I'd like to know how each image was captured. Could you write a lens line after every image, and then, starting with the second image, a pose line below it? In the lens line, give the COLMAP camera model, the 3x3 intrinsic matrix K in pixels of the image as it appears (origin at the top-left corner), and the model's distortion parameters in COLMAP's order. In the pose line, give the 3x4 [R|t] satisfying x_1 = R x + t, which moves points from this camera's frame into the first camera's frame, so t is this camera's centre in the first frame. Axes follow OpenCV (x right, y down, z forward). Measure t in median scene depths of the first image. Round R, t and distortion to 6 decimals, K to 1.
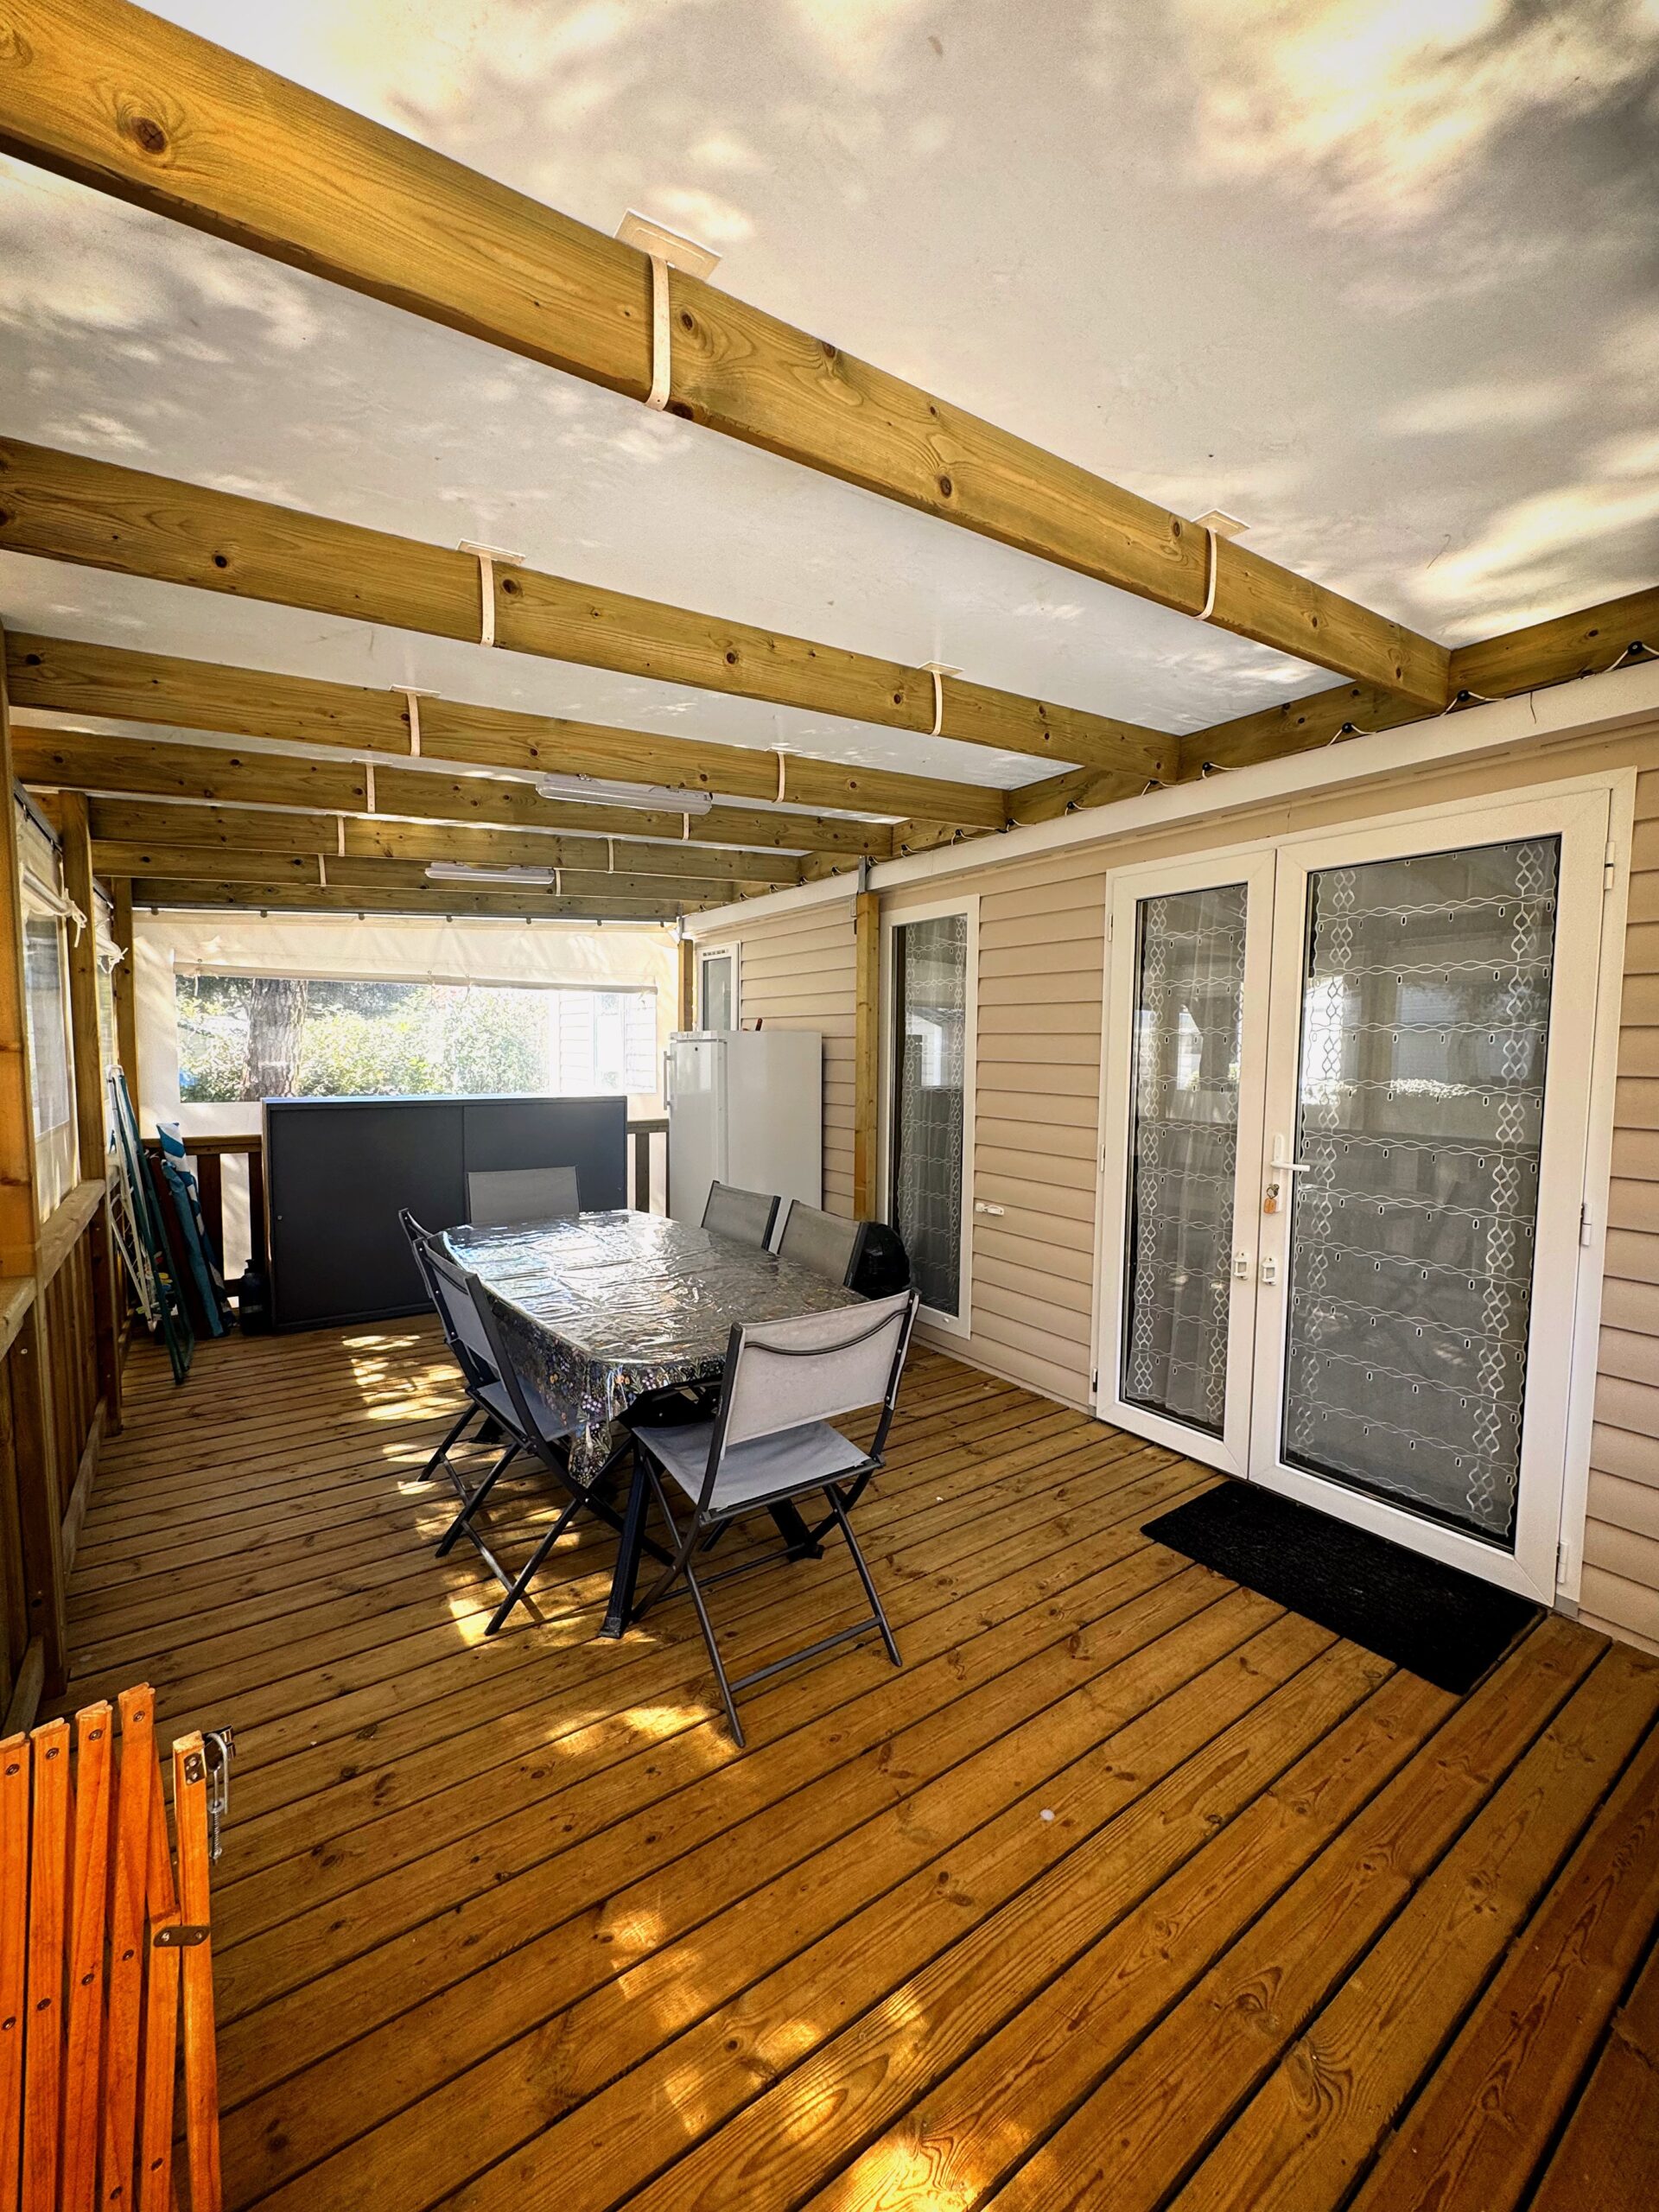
lens RADIAL K [[885.9, 0, 824.3], [0, 885.9, 1103.3], [0, 0, 1]] dist [-0.000260, -0.000601]
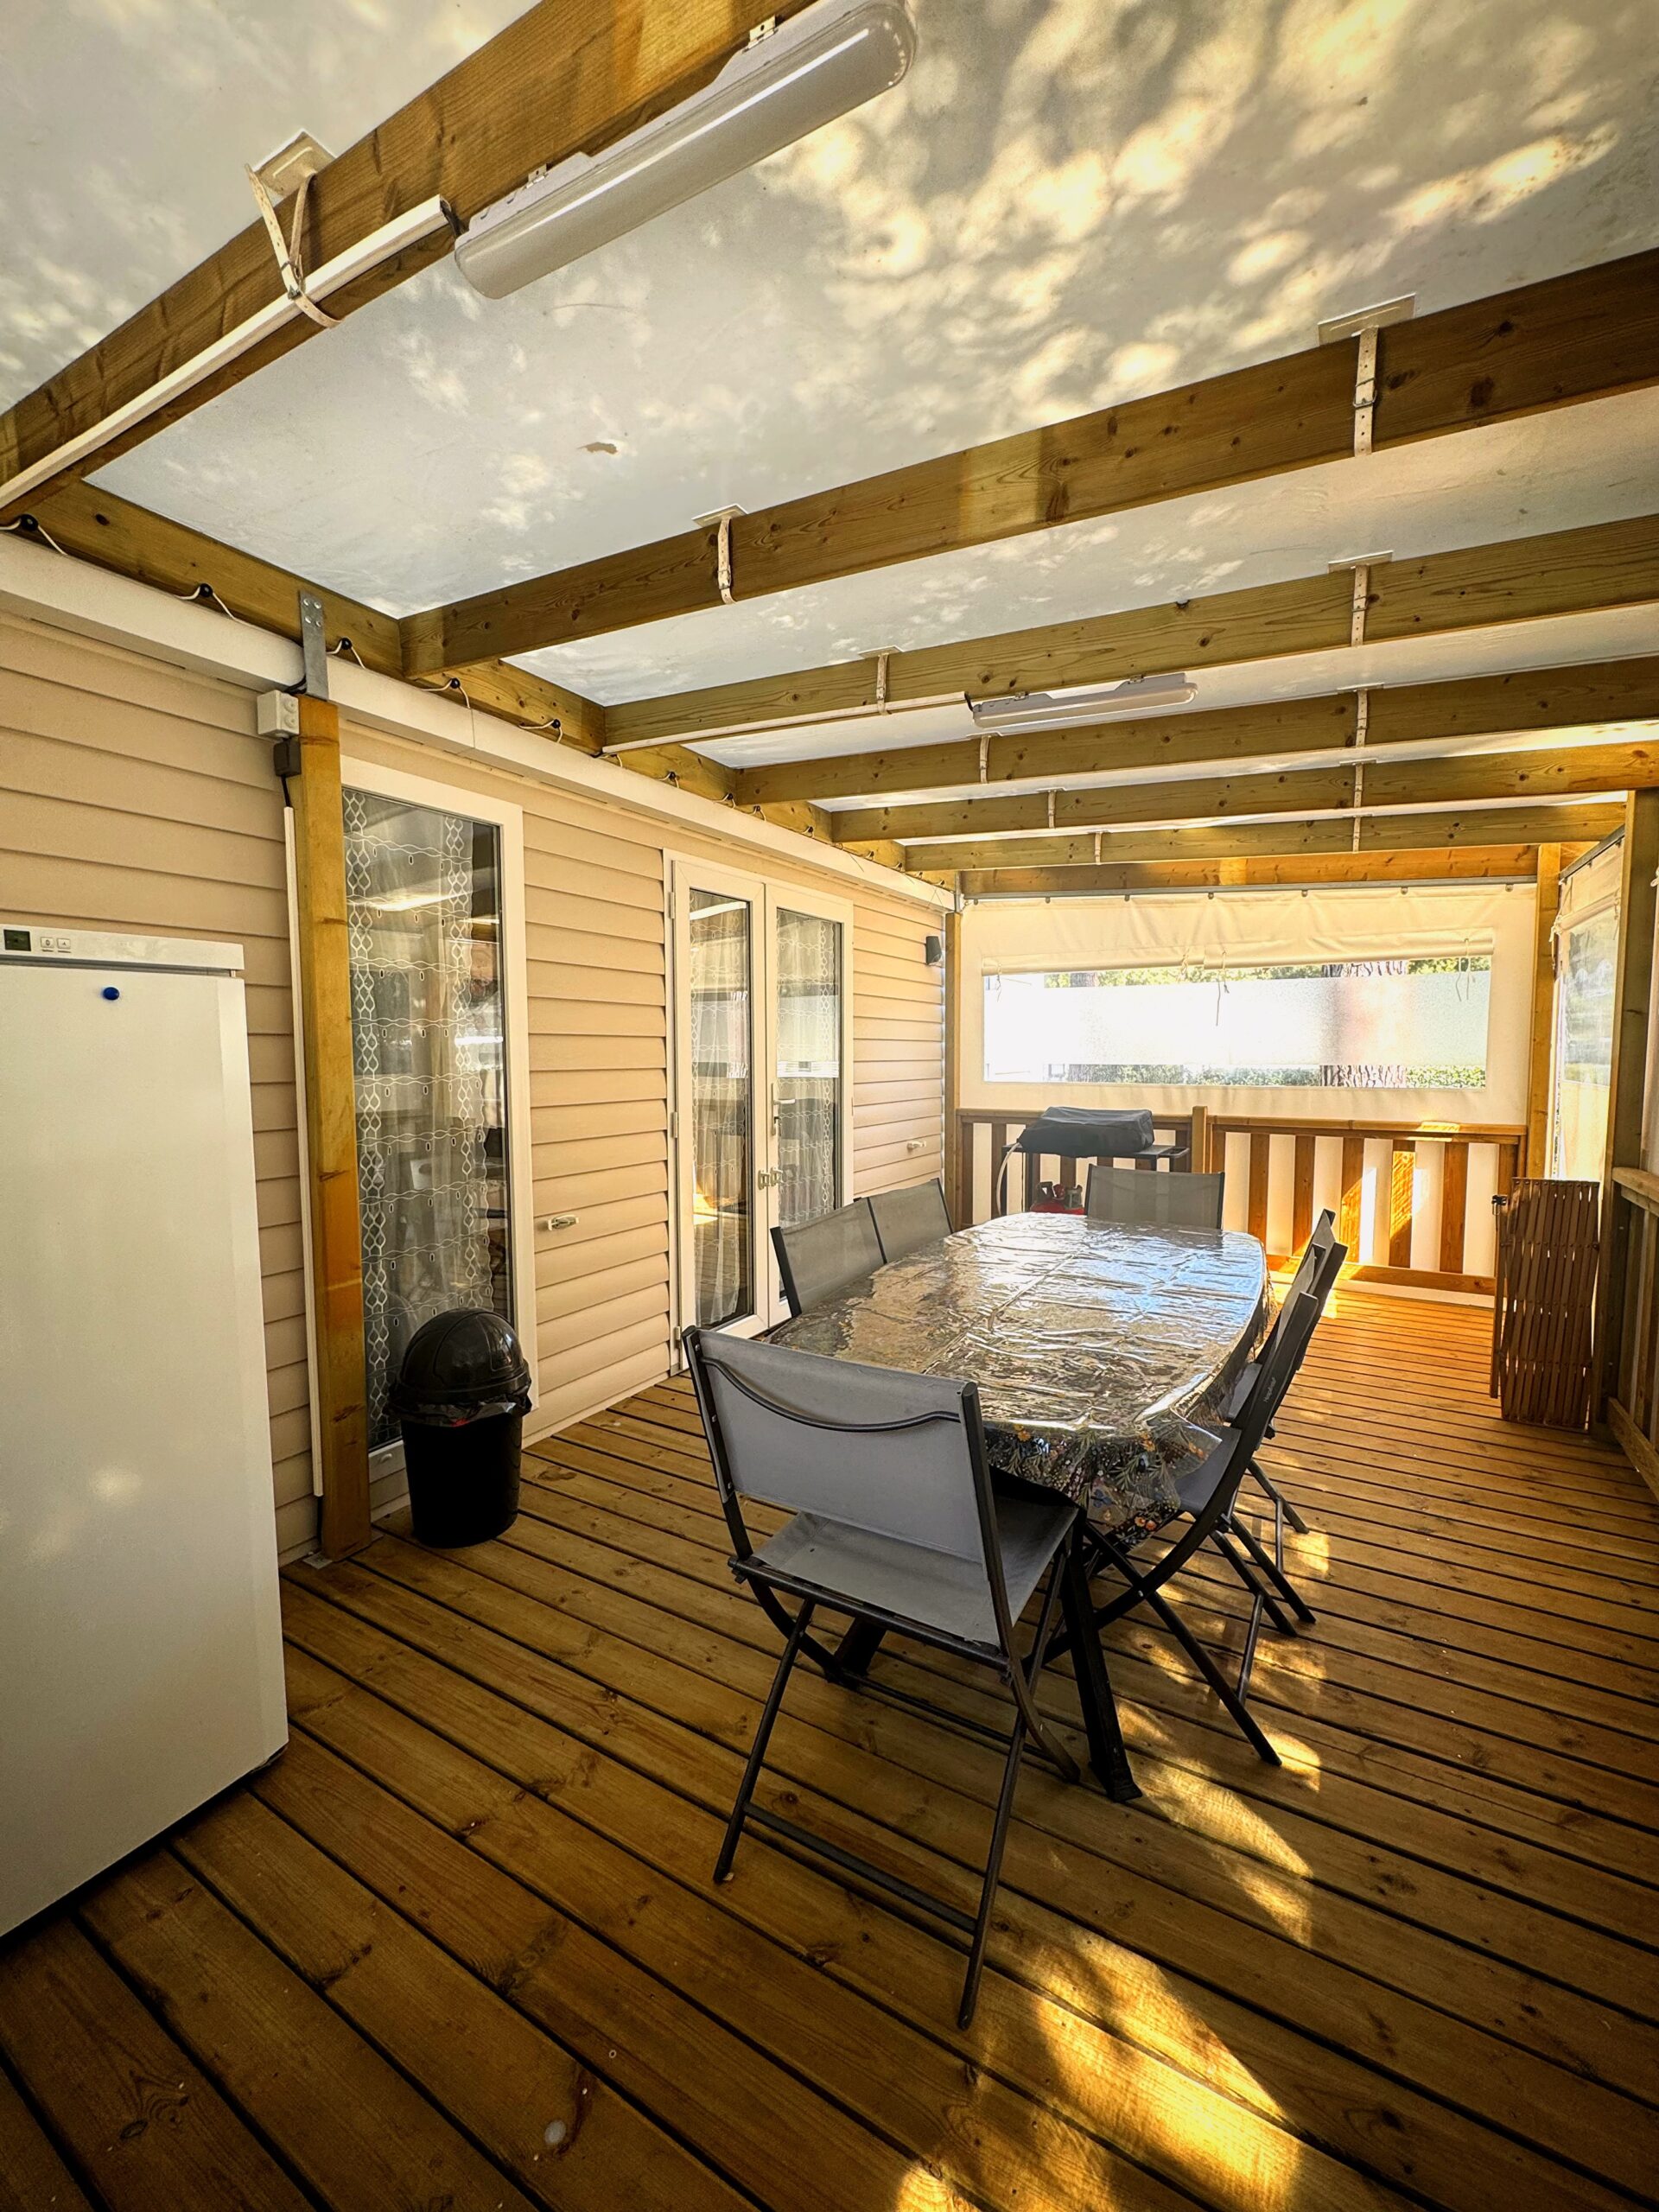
lens RADIAL K [[885.9, 0, 836.6], [0, 885.9, 1113.8], [0, 0, 1]] dist [-0.000260, -0.000601]
pose [[-0.419360, -0.079388, 0.904342, -0.746810], [0.056593, 0.991945, 0.113322, -0.063894], [-0.906054, 0.098702, -0.411490, 1.318077]]
